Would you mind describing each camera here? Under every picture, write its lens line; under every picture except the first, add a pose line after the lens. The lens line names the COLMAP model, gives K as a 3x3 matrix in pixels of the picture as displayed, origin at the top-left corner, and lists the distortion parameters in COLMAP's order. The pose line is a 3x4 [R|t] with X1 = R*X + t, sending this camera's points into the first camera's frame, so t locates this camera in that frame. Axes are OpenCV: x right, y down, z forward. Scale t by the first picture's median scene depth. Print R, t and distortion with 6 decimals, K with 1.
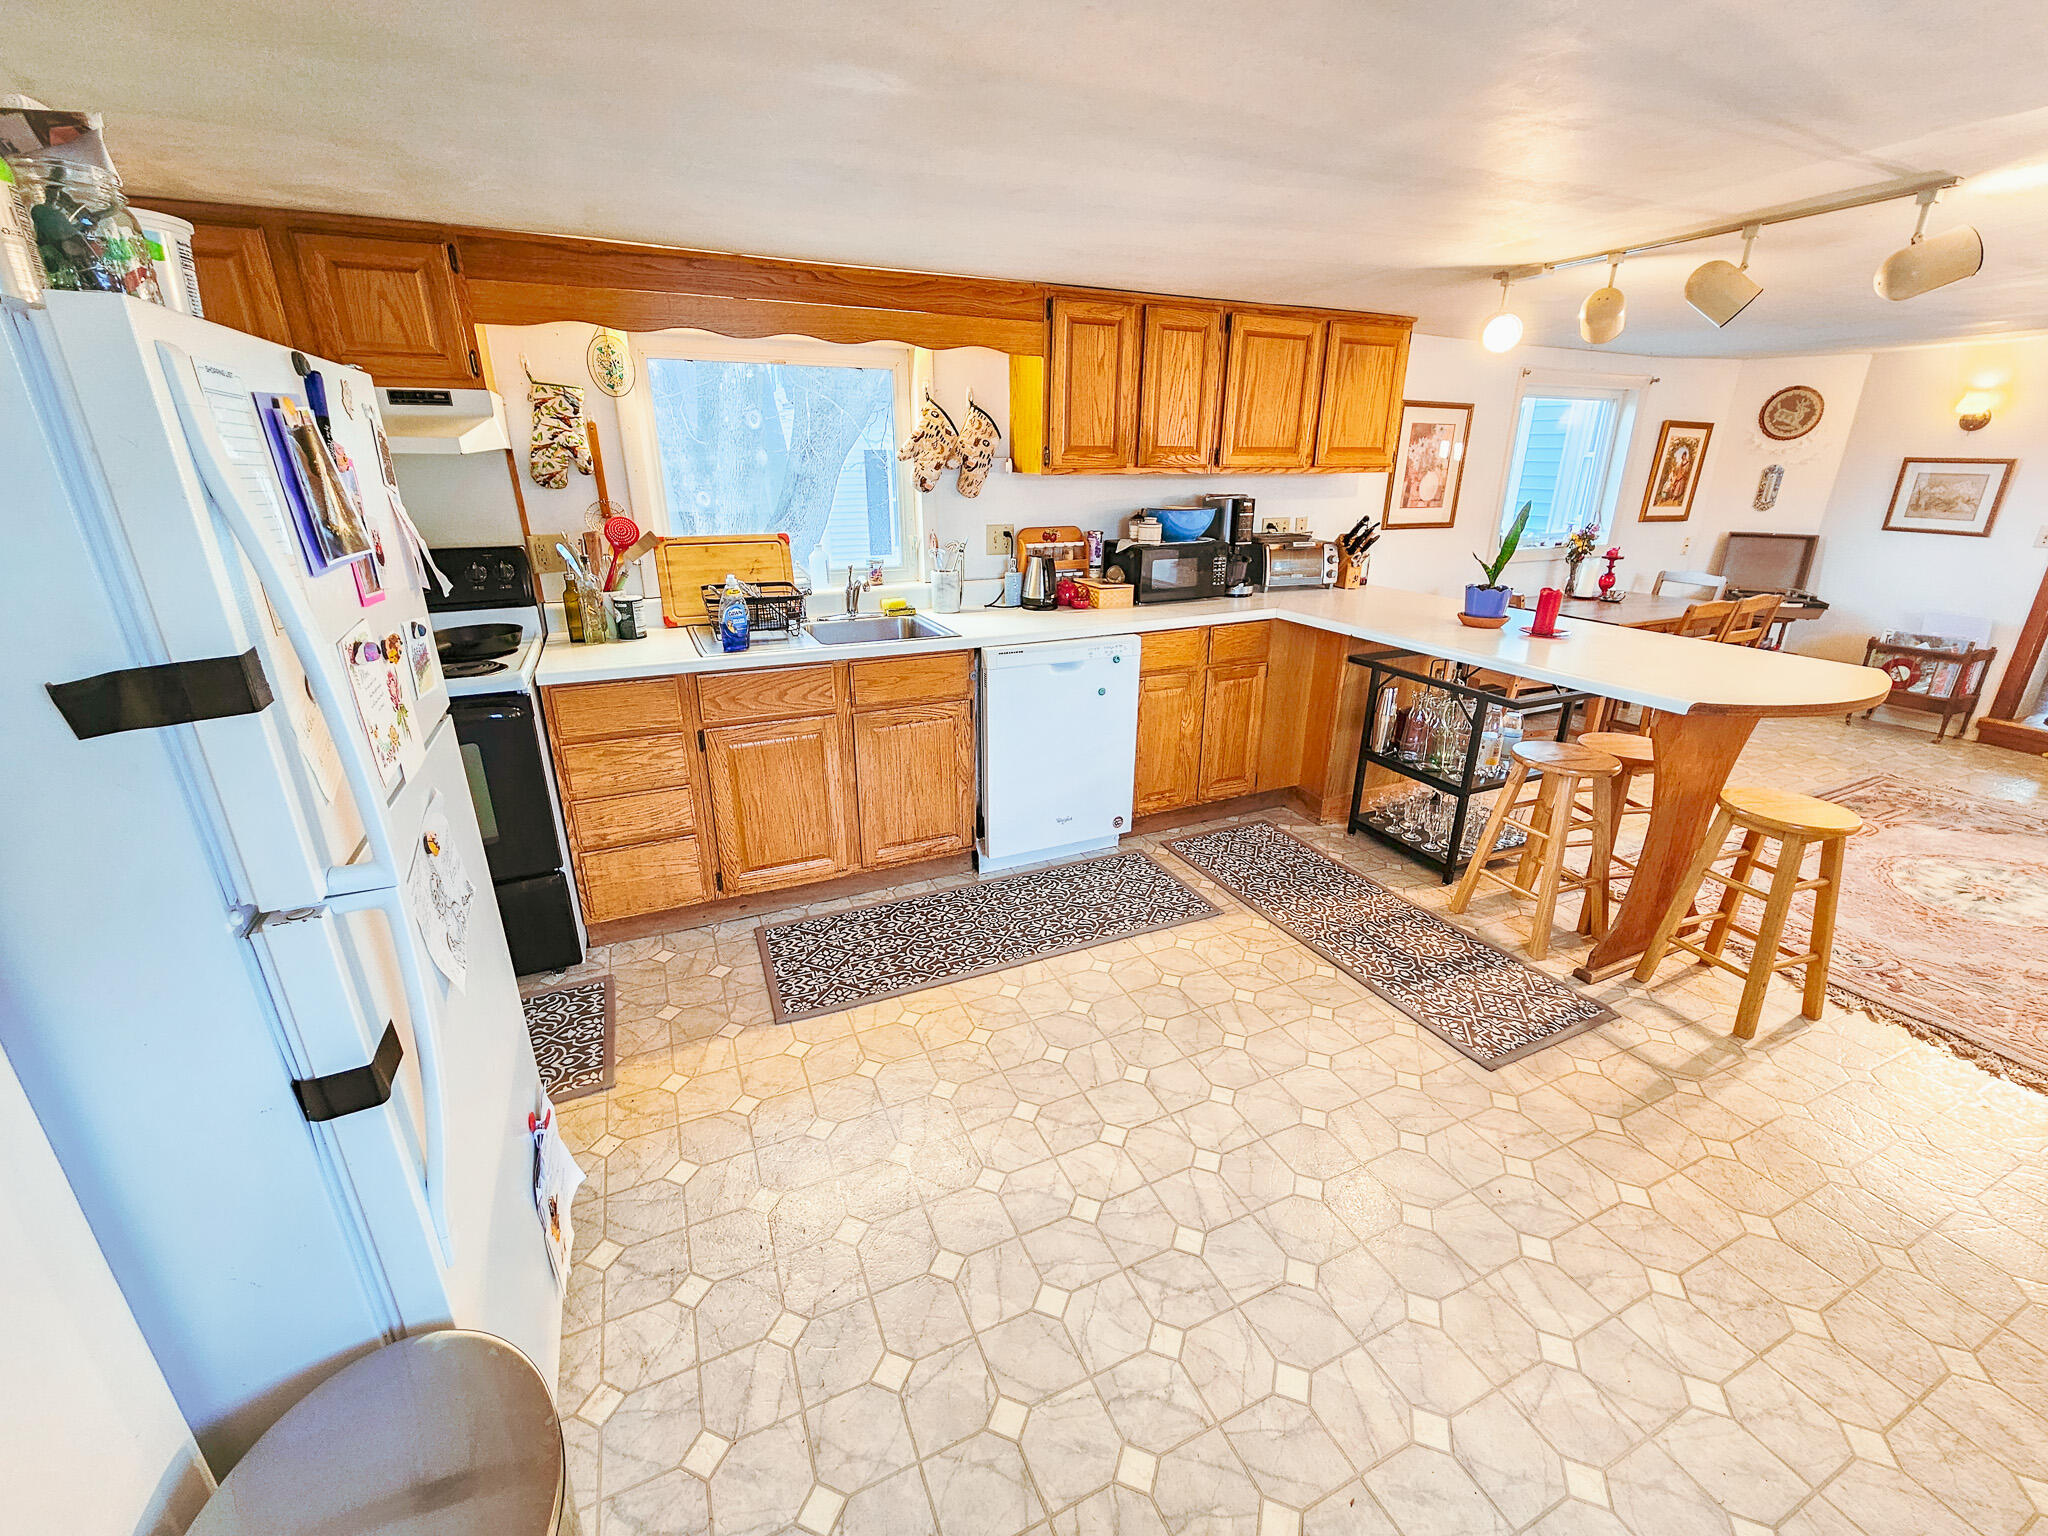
lens RADIAL K [[839.5, 0, 1027.0], [0, 839.5, 761.8], [0, 0, 1]] dist [-0.002558, 0.000435]
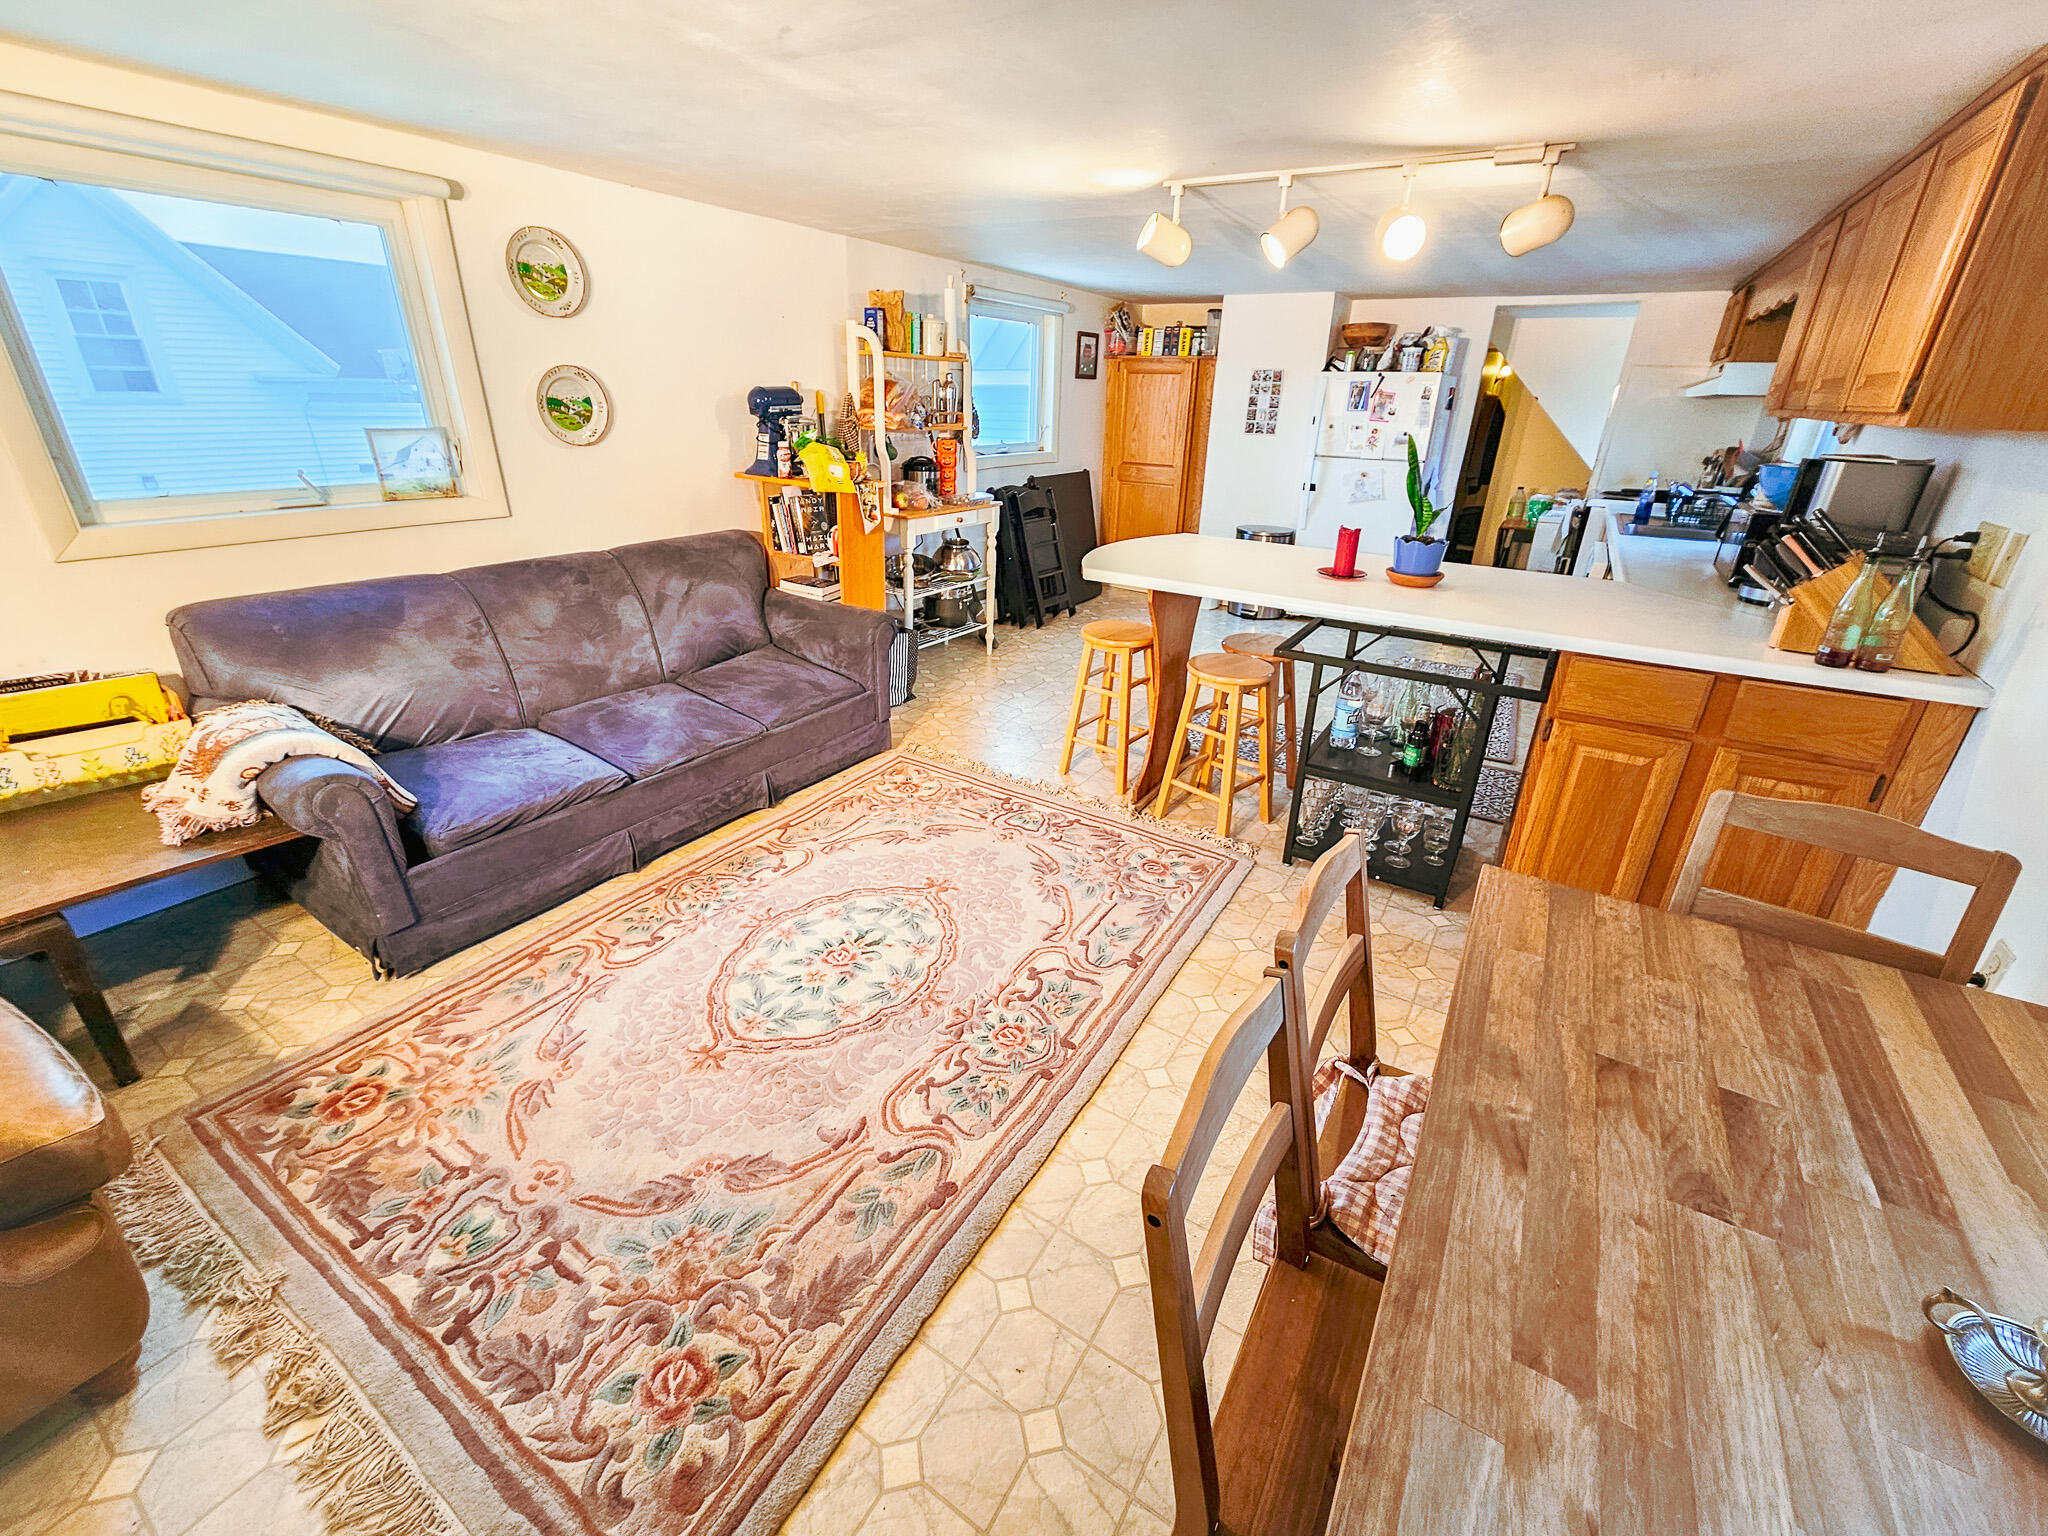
lens RADIAL K [[839.5, 0, 1031.5], [0, 839.5, 757.7], [0, 0, 1]] dist [-0.002558, 0.000435]
pose [[-0.832353, 0.205862, -0.514596, 1.394073], [-0.209656, 0.742526, 0.636160, -0.513373], [0.513062, 0.637397, -0.574884, 1.447455]]
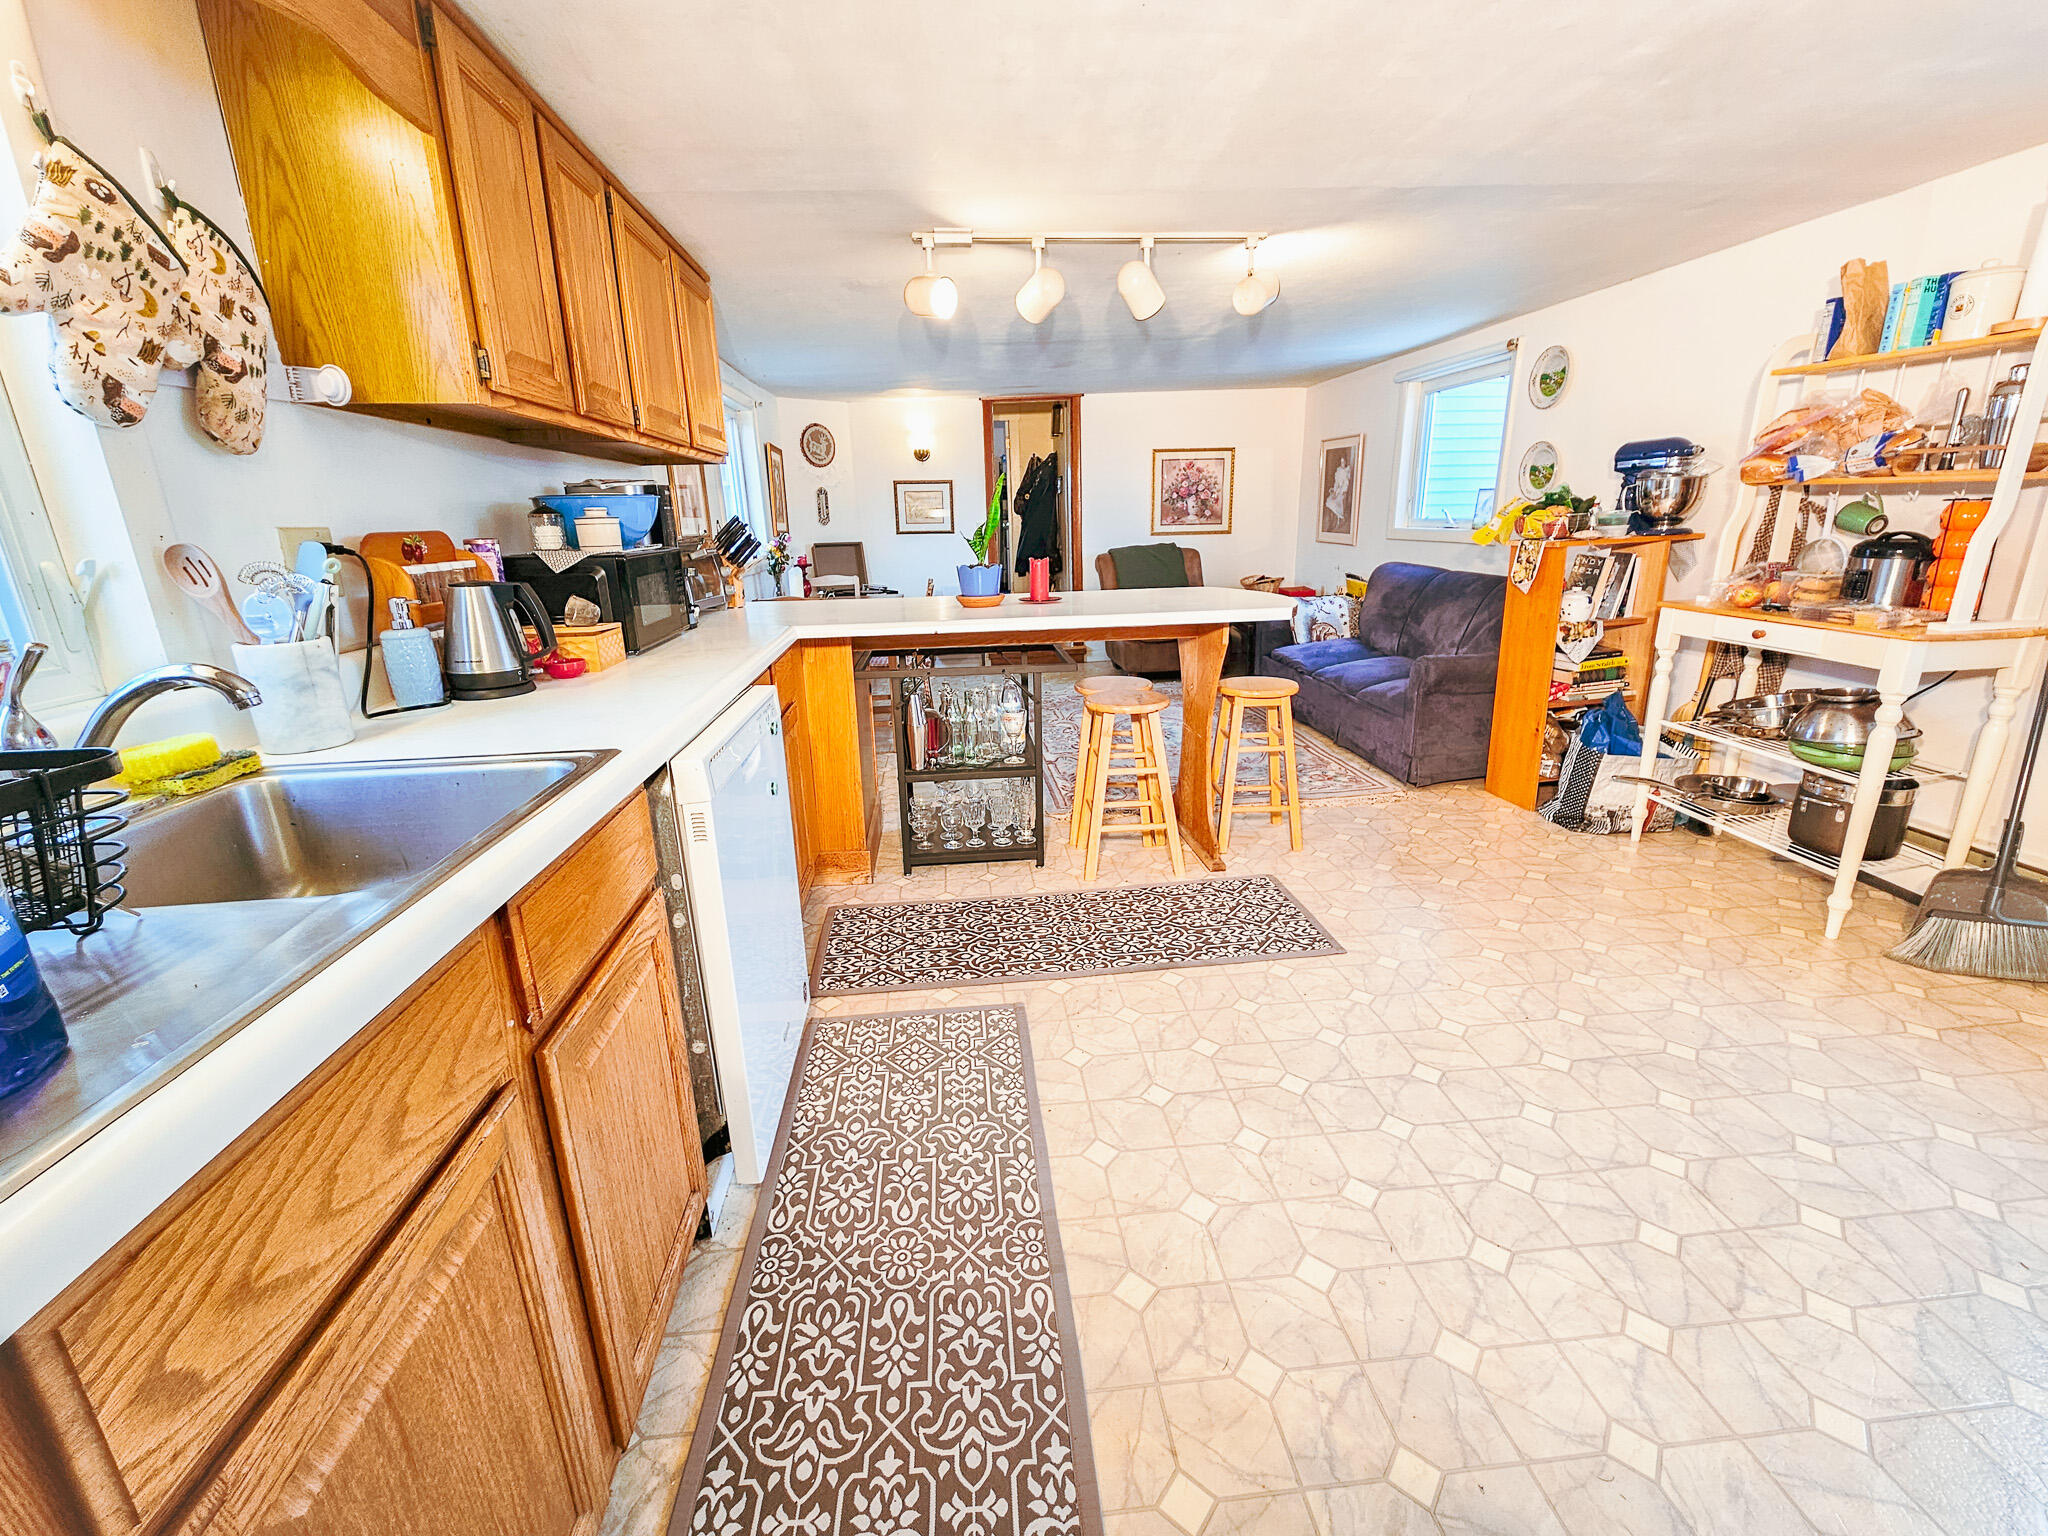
lens RADIAL K [[839.5, 0, 1027.2], [0, 839.5, 758.8], [0, 0, 1]] dist [-0.002558, 0.000435]
pose [[0.321366, -0.272572, 0.906879, -0.374359], [0.343963, 0.925868, 0.156391, -0.135085], [-0.882278, 0.261674, 0.391297, 0.632663]]
